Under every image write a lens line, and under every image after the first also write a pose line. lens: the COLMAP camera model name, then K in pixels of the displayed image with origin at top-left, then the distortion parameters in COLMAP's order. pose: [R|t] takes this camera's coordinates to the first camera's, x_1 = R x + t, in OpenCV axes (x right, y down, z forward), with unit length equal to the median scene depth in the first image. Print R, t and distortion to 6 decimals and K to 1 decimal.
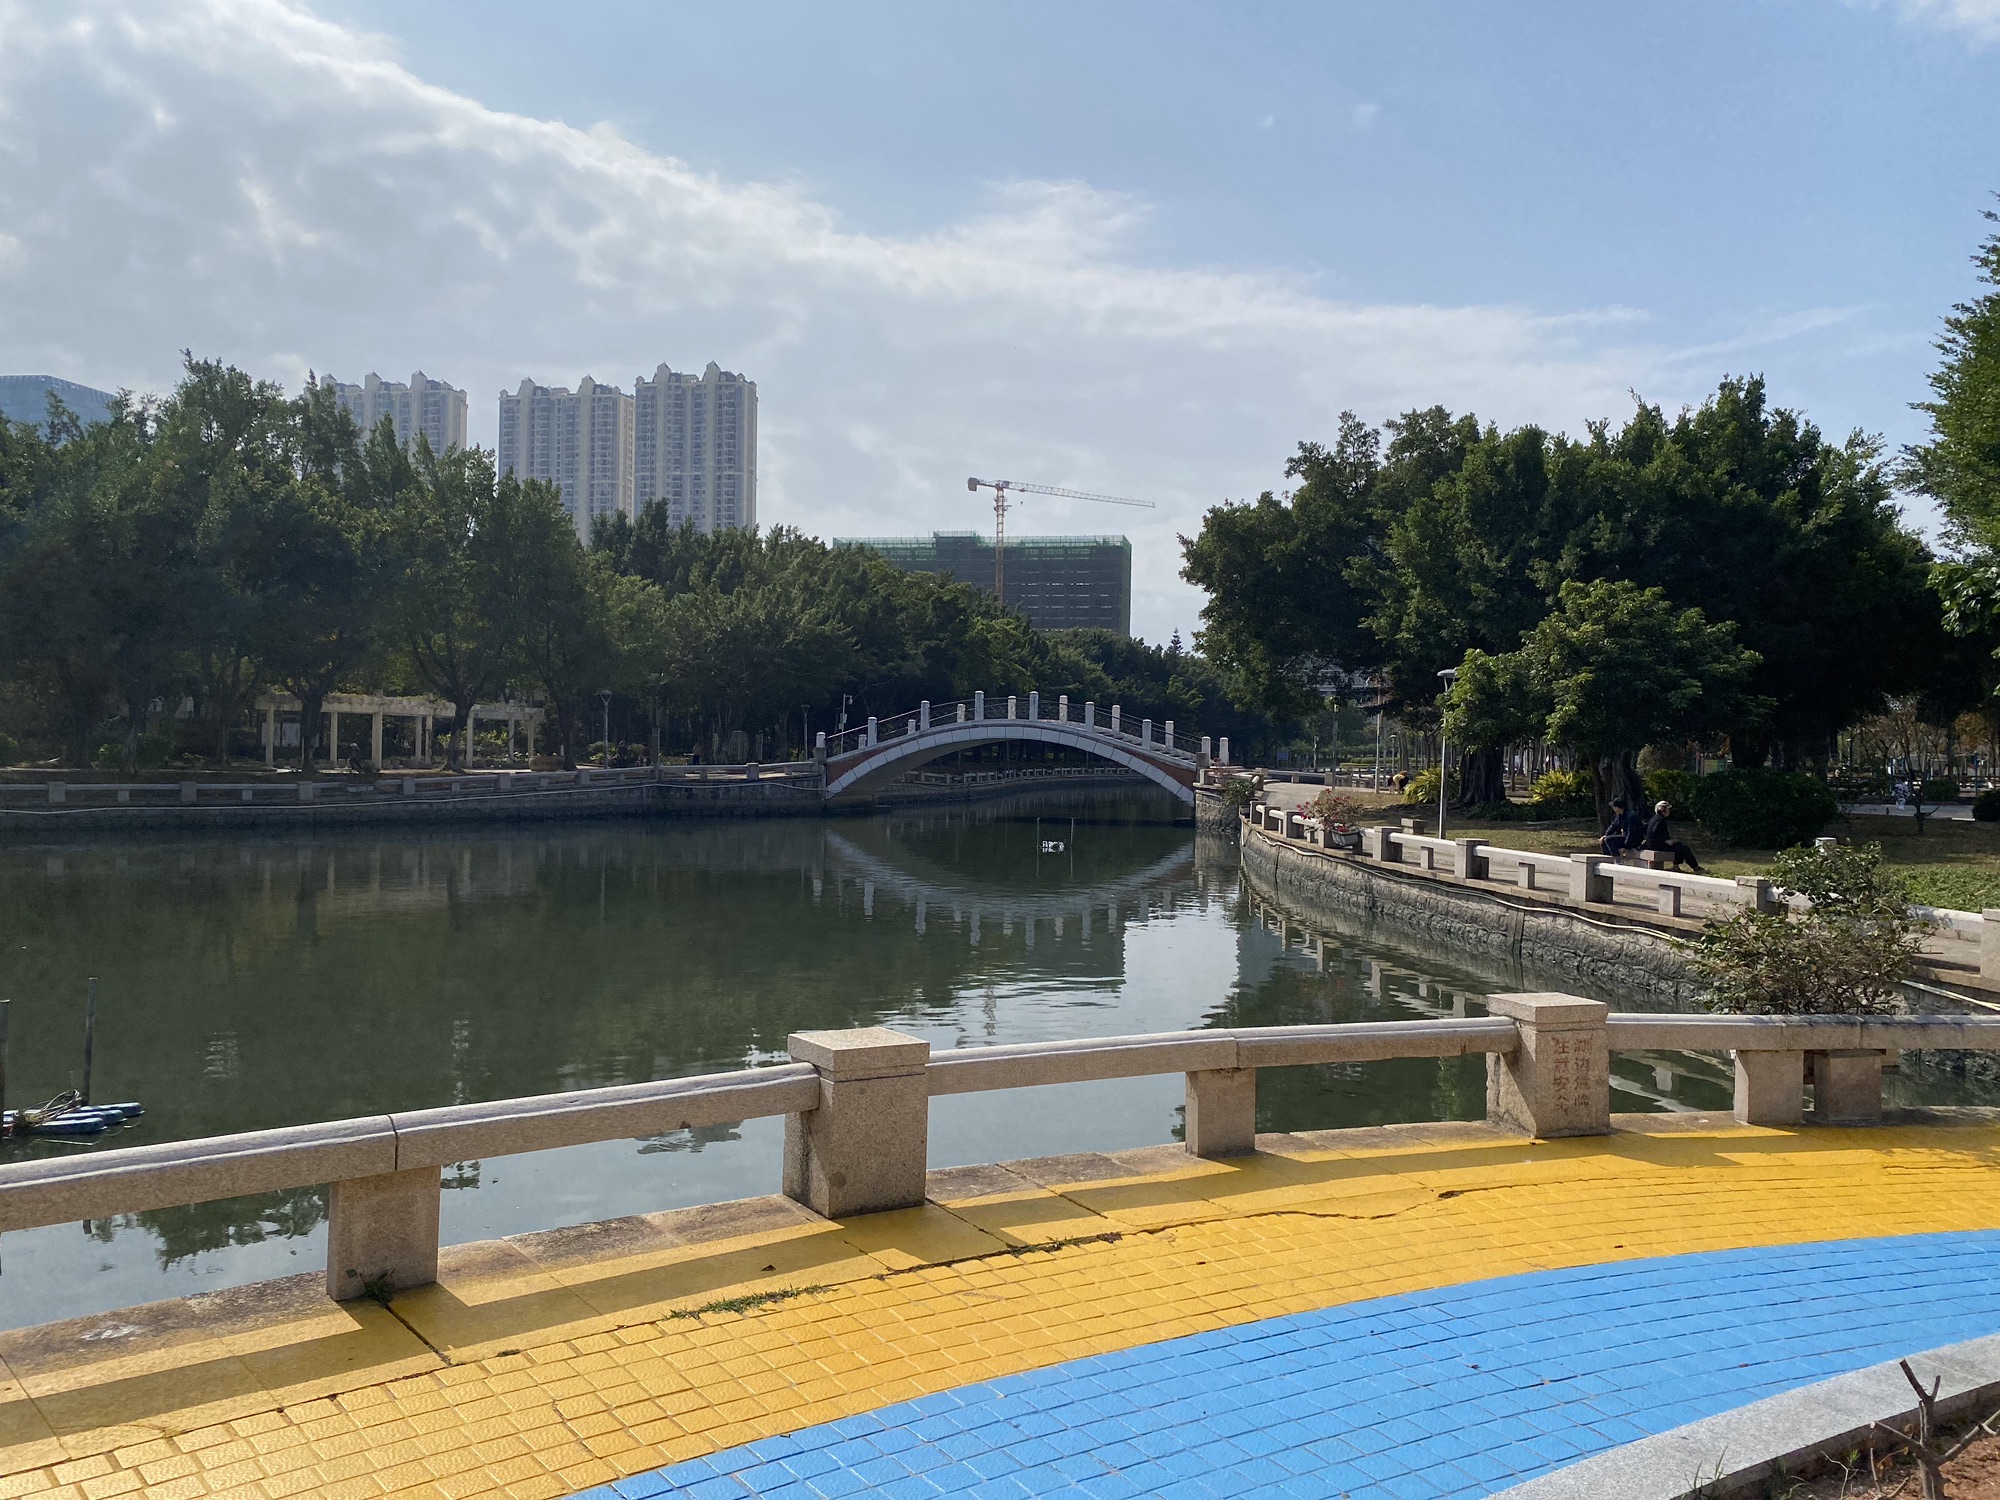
lens RADIAL K [[1463.2, 0, 1000.3], [0, 1463.2, 786.4], [0, 0, 1]] dist [0.023670, -0.059136]
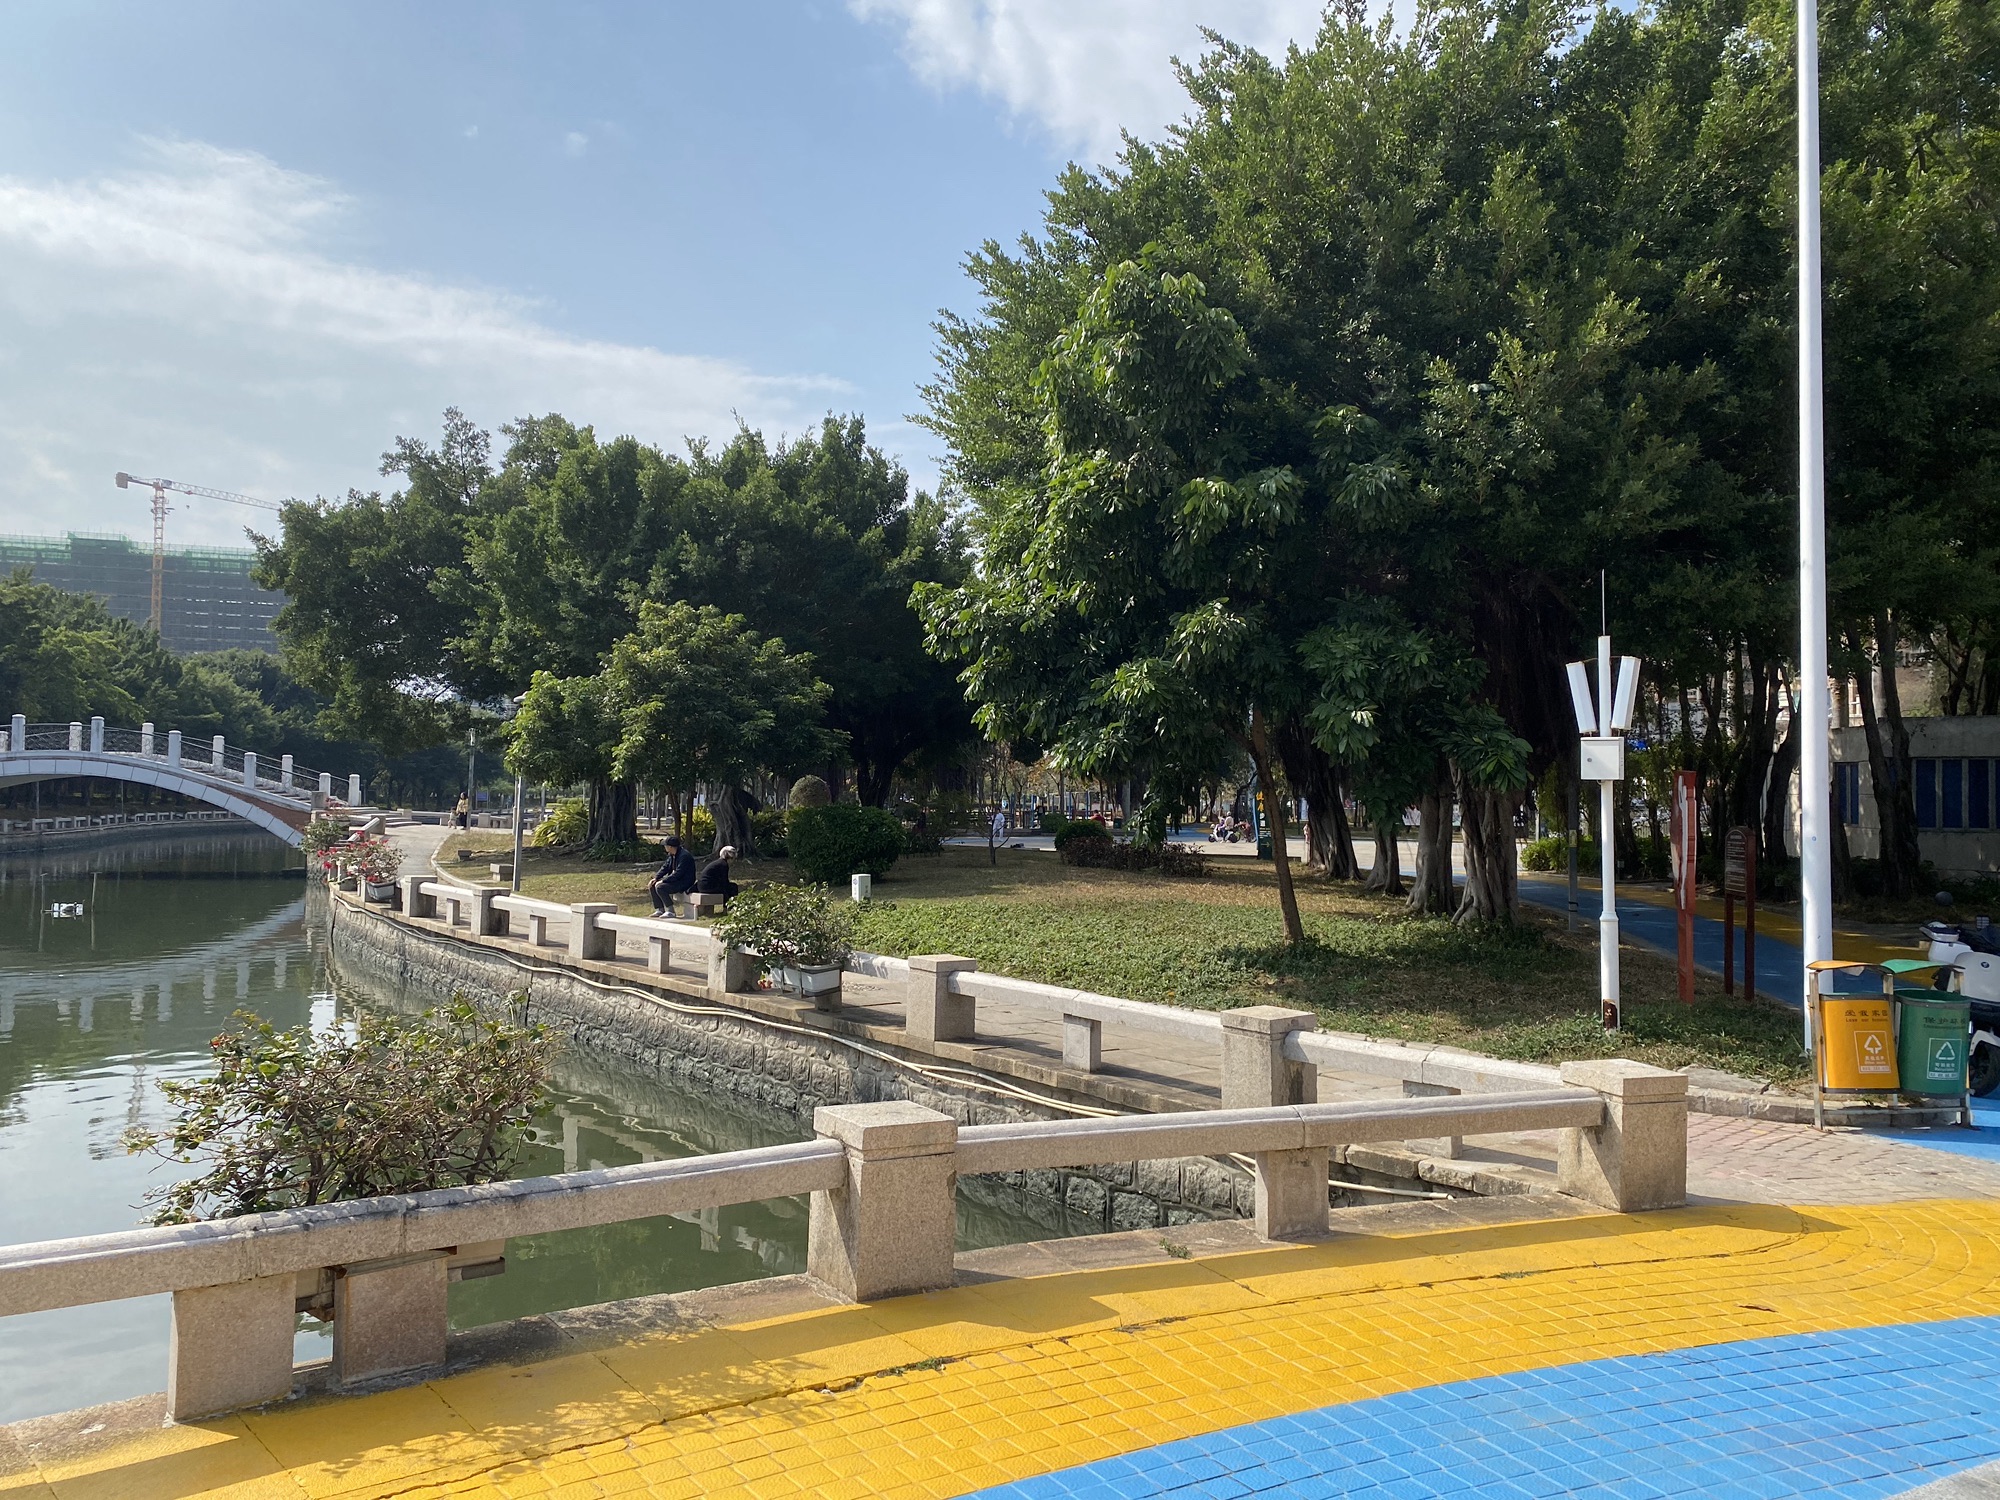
lens RADIAL K [[1463.2, 0, 1000.3], [0, 1463.2, 786.4], [0, 0, 1]] dist [0.023670, -0.059136]
pose [[0.875724, -0.001217, 0.482810, 0.110612], [0.014606, 0.999606, -0.023974, 0.001007], [-0.482591, 0.028046, 0.875397, 0.072641]]
